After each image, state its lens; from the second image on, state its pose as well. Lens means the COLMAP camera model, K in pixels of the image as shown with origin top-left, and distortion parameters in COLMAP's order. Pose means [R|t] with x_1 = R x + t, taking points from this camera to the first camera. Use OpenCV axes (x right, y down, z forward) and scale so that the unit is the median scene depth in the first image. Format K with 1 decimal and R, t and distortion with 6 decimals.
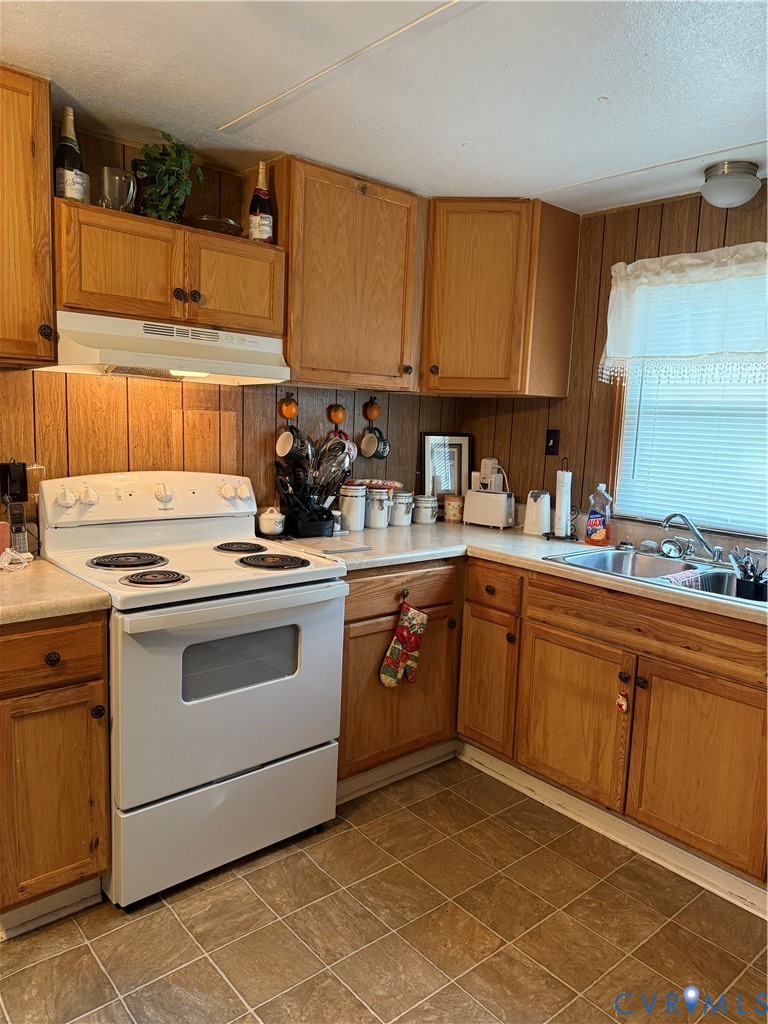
lens RADIAL K [[715.8, 0, 384.0], [0, 715.8, 512.0], [0, 0, 1]] dist [0.169895, -0.330419]
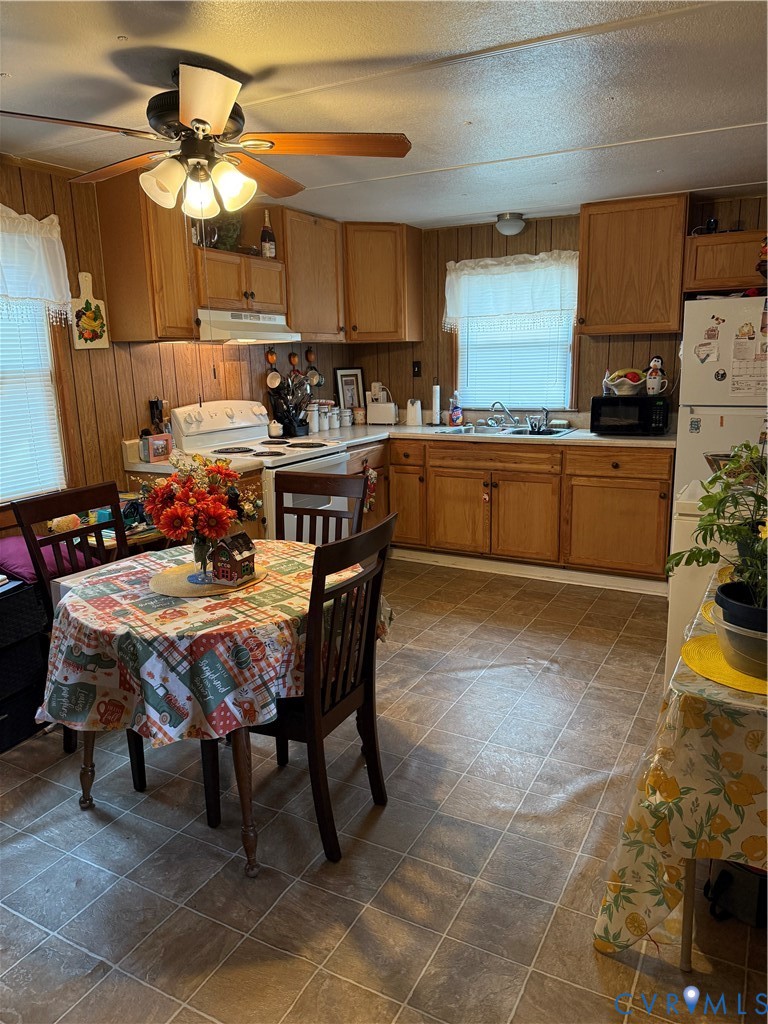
lens RADIAL K [[715.8, 0, 384.0], [0, 715.8, 512.0], [0, 0, 1]] dist [0.169895, -0.330419]
pose [[0.933738, -0.132770, 0.332422, -0.495861], [0.104328, 0.989290, 0.102080, 0.059474], [-0.342415, -0.060636, 0.937590, -0.627565]]
